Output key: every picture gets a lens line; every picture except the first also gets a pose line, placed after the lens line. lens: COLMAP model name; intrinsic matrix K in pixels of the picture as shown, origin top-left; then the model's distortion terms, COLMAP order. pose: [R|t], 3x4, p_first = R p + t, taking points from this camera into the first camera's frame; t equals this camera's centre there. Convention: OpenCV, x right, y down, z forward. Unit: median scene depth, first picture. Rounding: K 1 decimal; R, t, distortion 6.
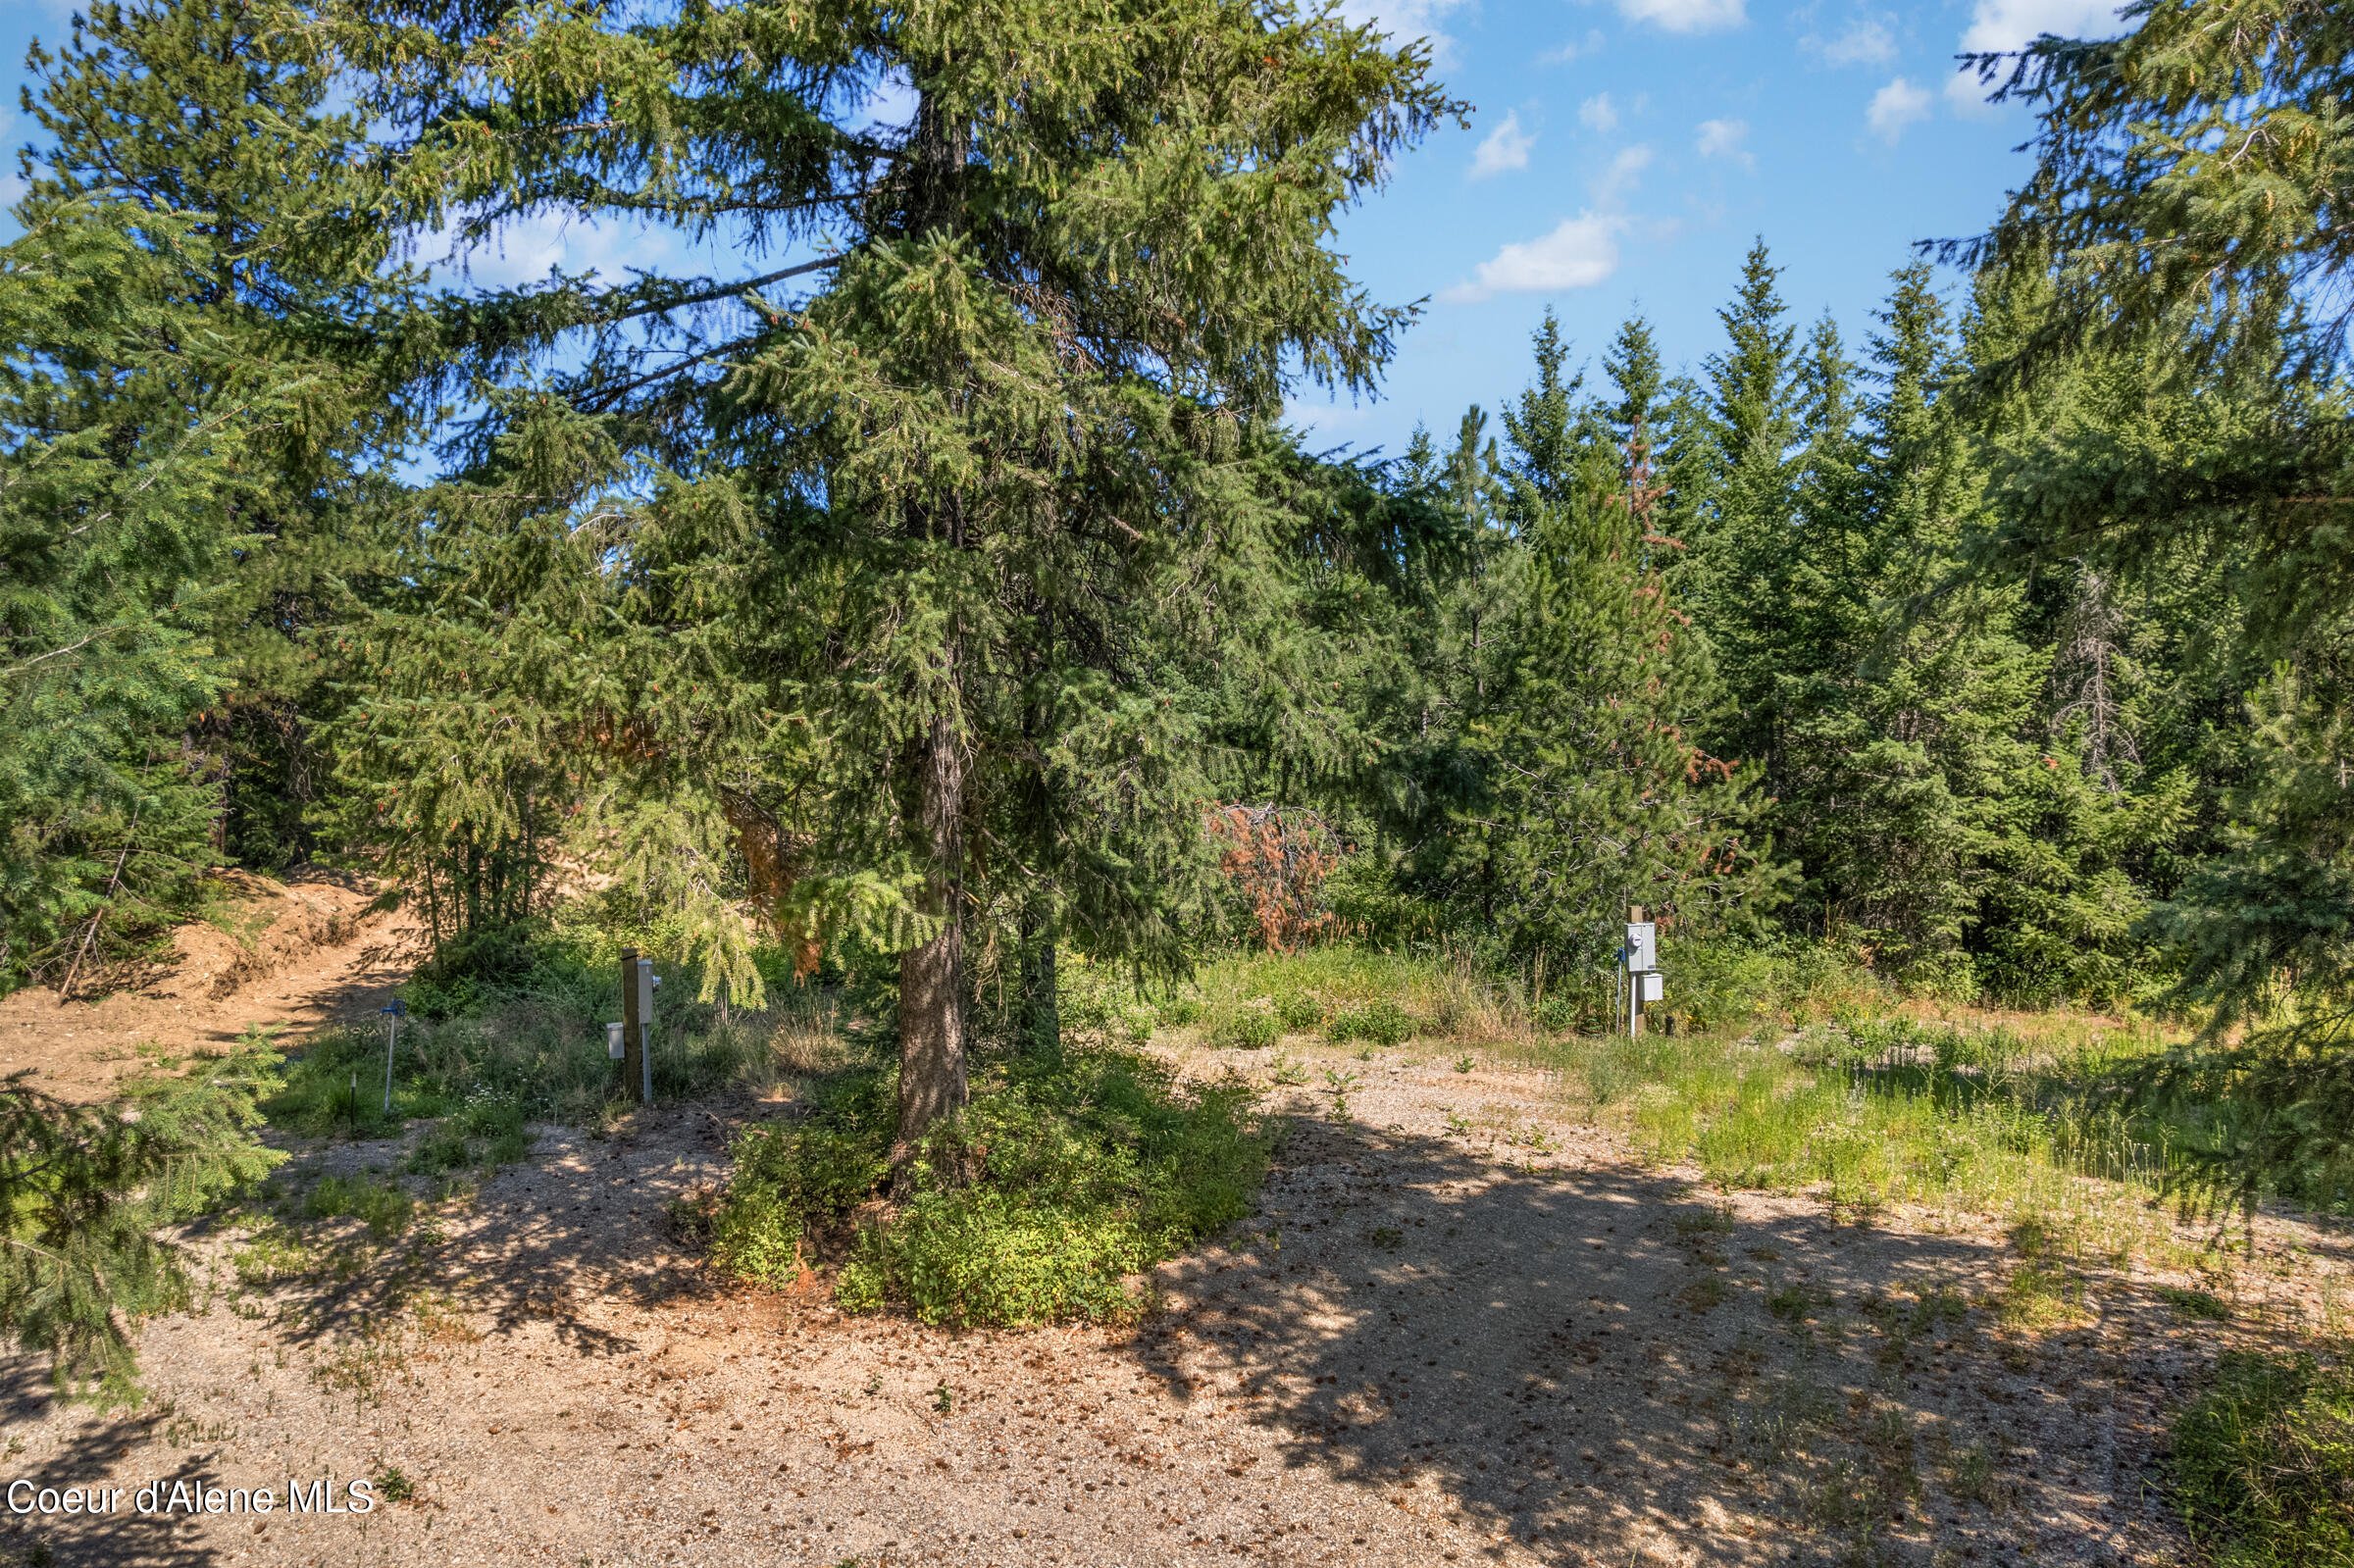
lens RADIAL K [[1538.2, 0, 1185.8], [0, 1538.2, 785.3], [0, 0, 1]] dist [-0.019918, 0.019777]
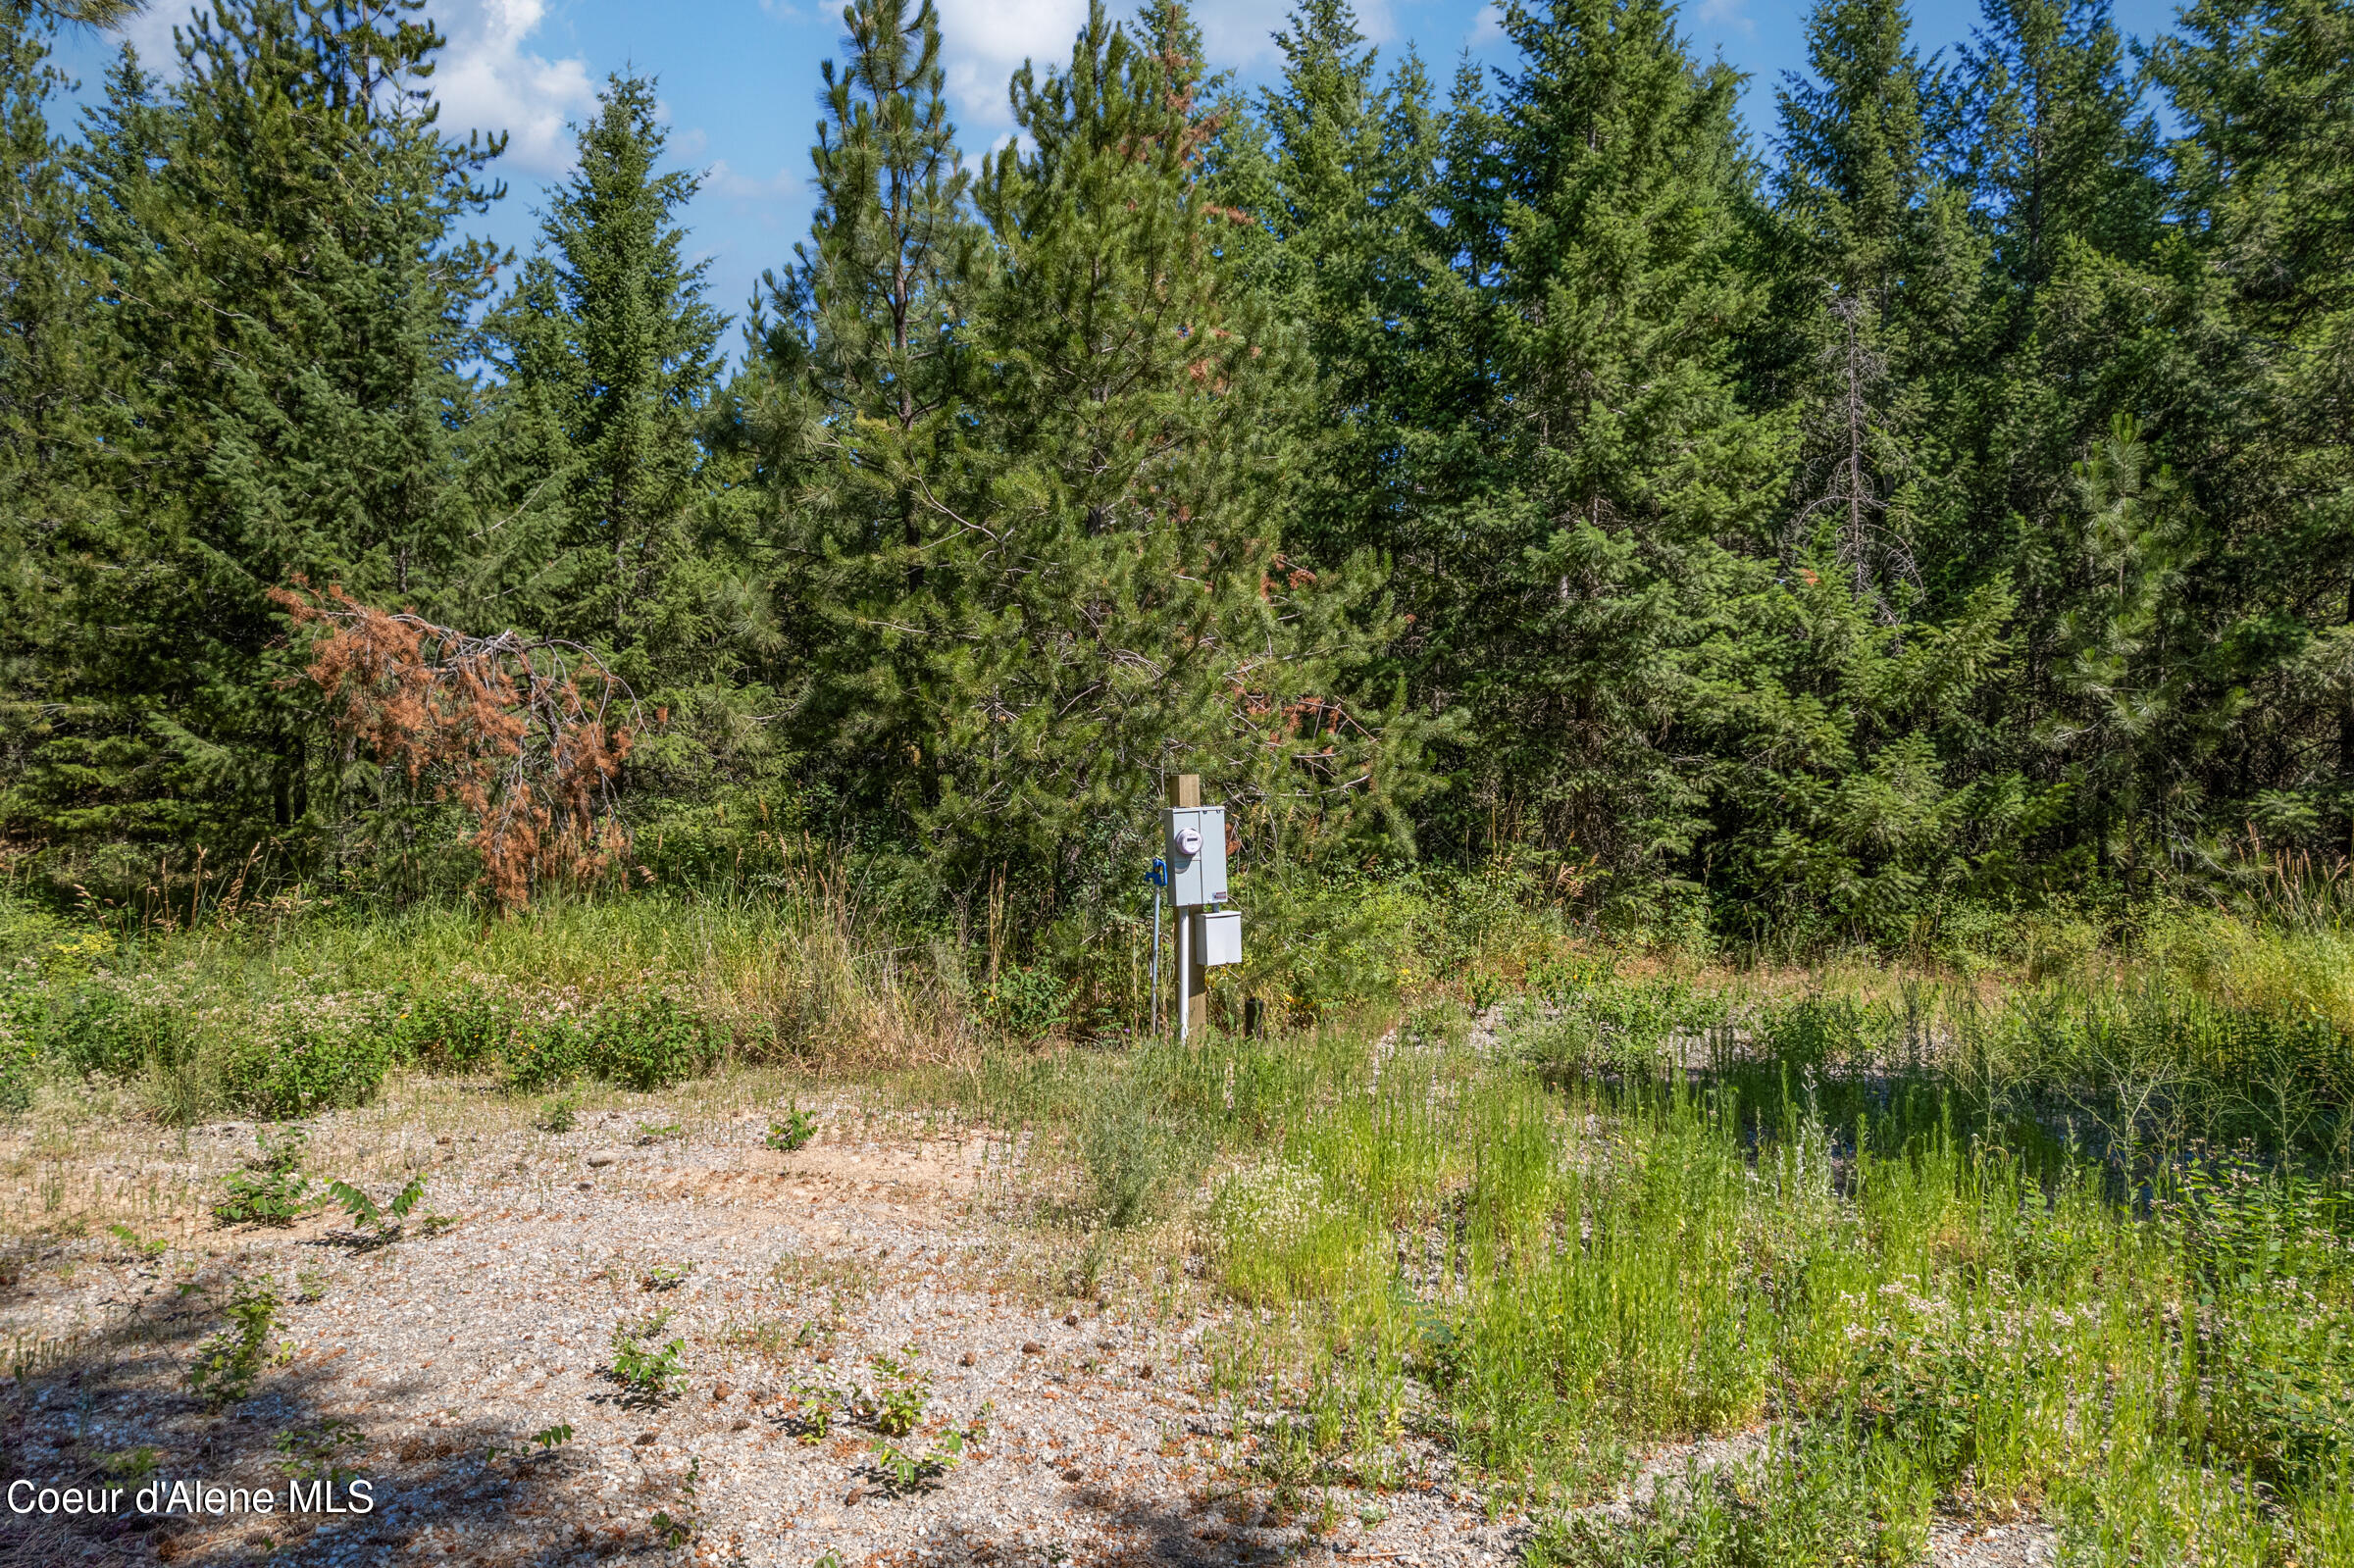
lens RADIAL K [[1538.2, 0, 1174.2], [0, 1538.2, 792.9], [0, 0, 1]] dist [-0.019918, 0.019777]
pose [[0.956678, -0.006022, 0.291085, 0.135354], [0.010239, 0.999864, -0.012966, 0.084187], [-0.290968, 0.015385, 0.956609, 0.492580]]
